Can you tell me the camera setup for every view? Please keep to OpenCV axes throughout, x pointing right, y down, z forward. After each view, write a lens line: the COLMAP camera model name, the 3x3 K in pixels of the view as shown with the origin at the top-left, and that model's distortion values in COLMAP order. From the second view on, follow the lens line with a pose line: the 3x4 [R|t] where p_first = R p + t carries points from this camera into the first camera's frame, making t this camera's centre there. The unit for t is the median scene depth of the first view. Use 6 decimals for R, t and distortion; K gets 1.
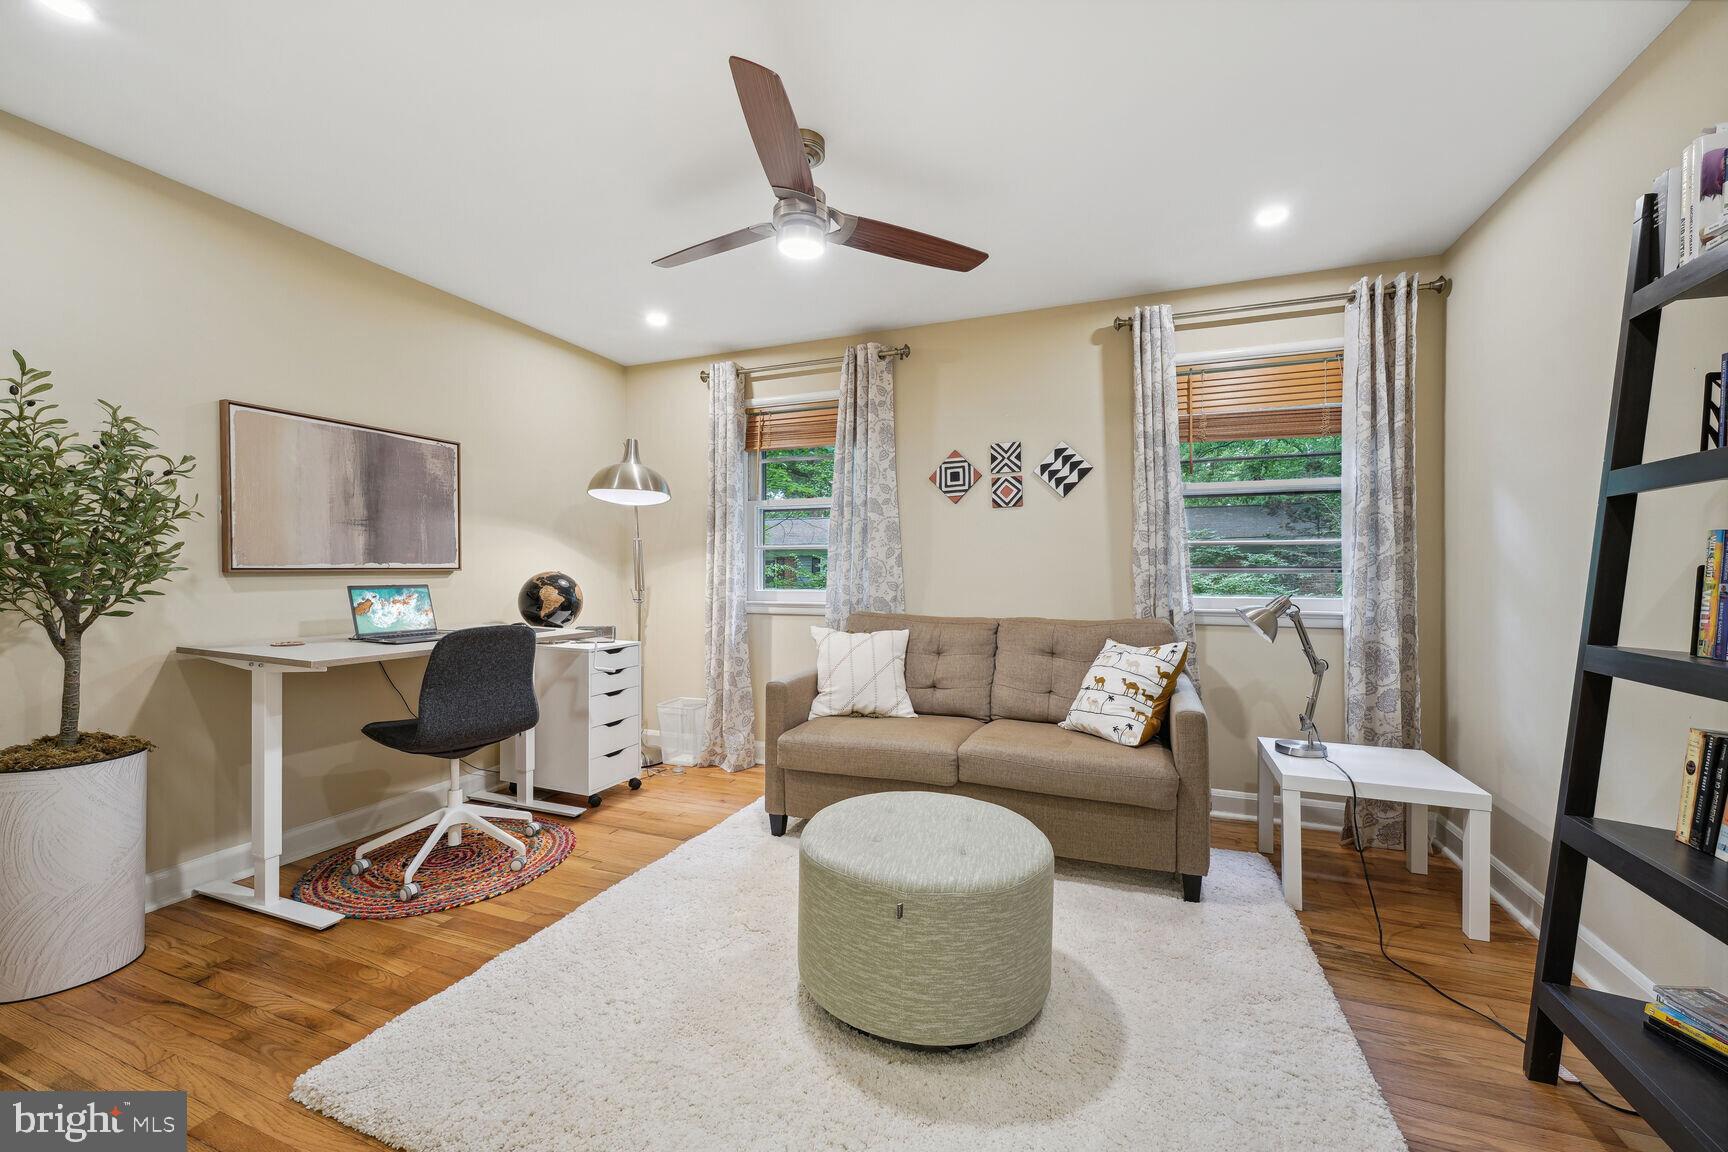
lens RADIAL K [[702.5, 0, 847.0], [0, 702.5, 569.4], [0, 0, 1]] dist [-0.003702, 0.001039]
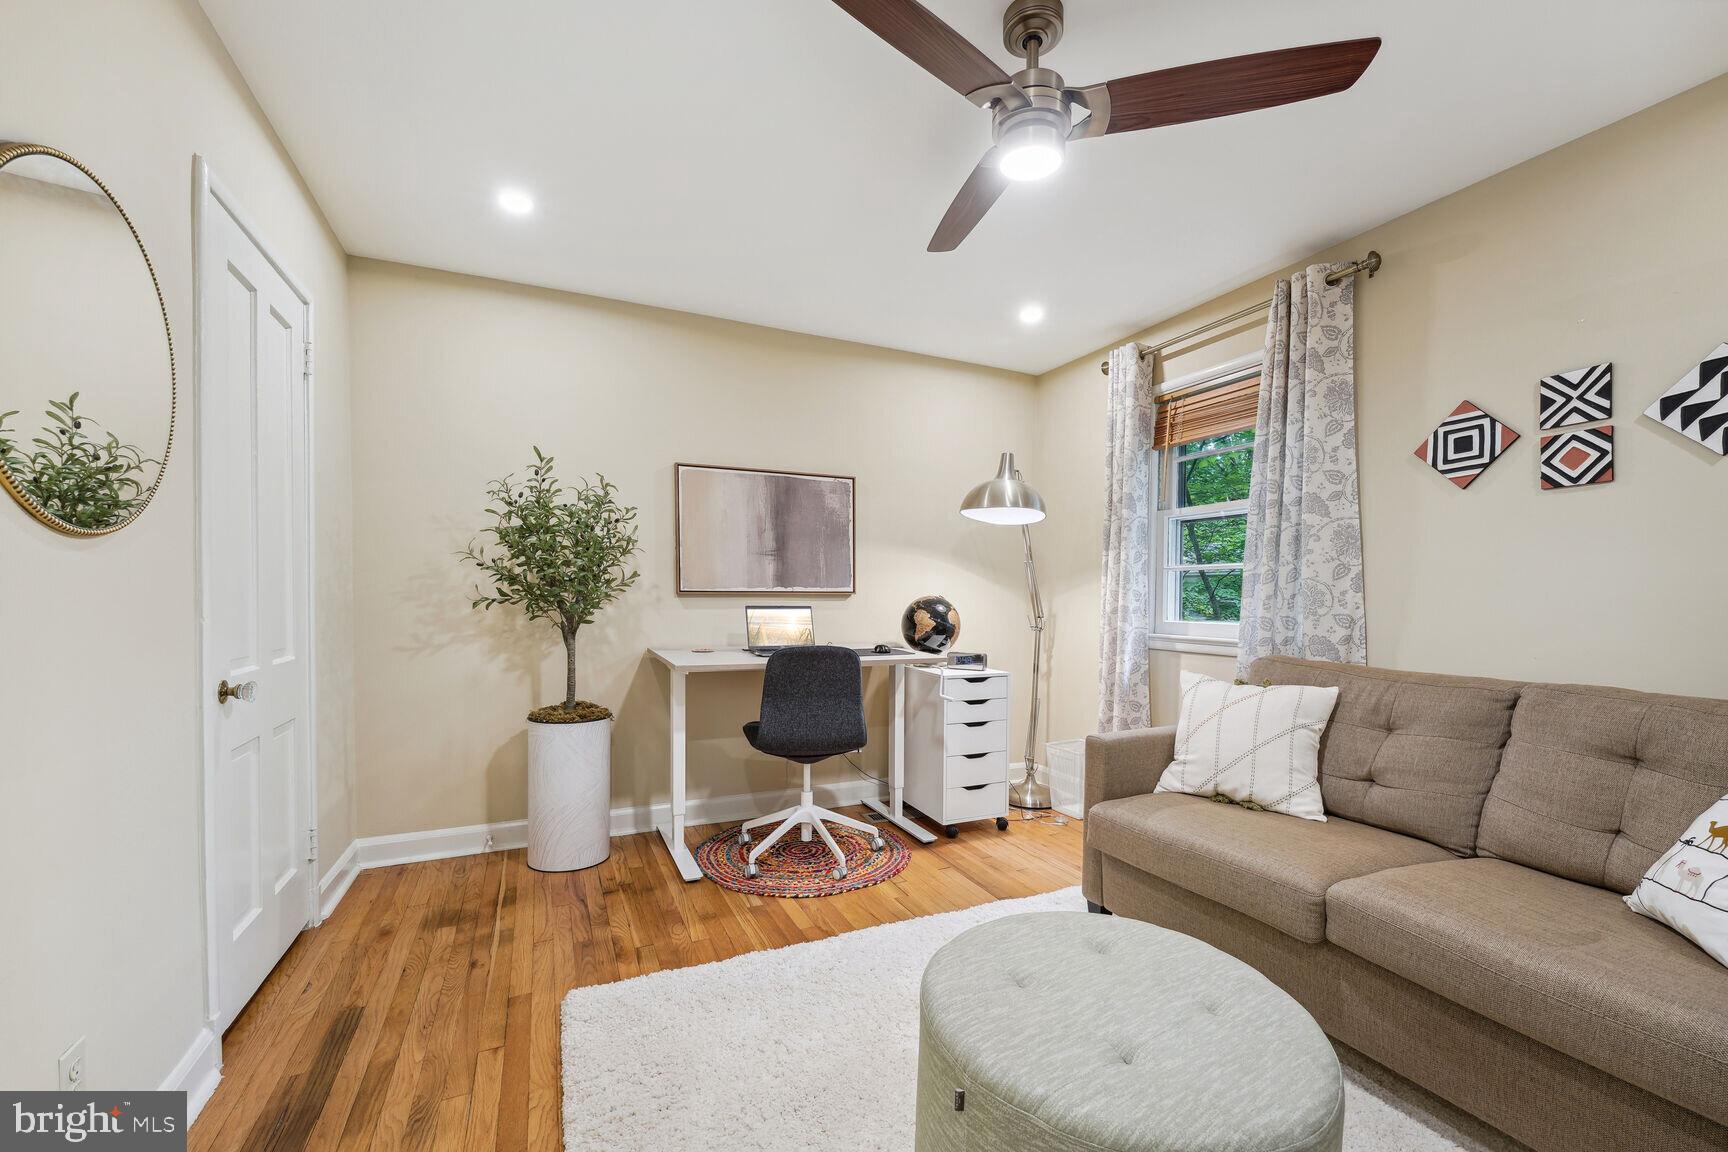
lens RADIAL K [[702.5, 0, 860.3], [0, 702.5, 613.1], [0, 0, 1]] dist [-0.003702, 0.001039]
pose [[0.723444, 0.023959, -0.689967, 0.224079], [-0.007383, 0.999609, 0.026970, 0.001717], [0.690343, -0.014417, 0.723338, 0.222935]]
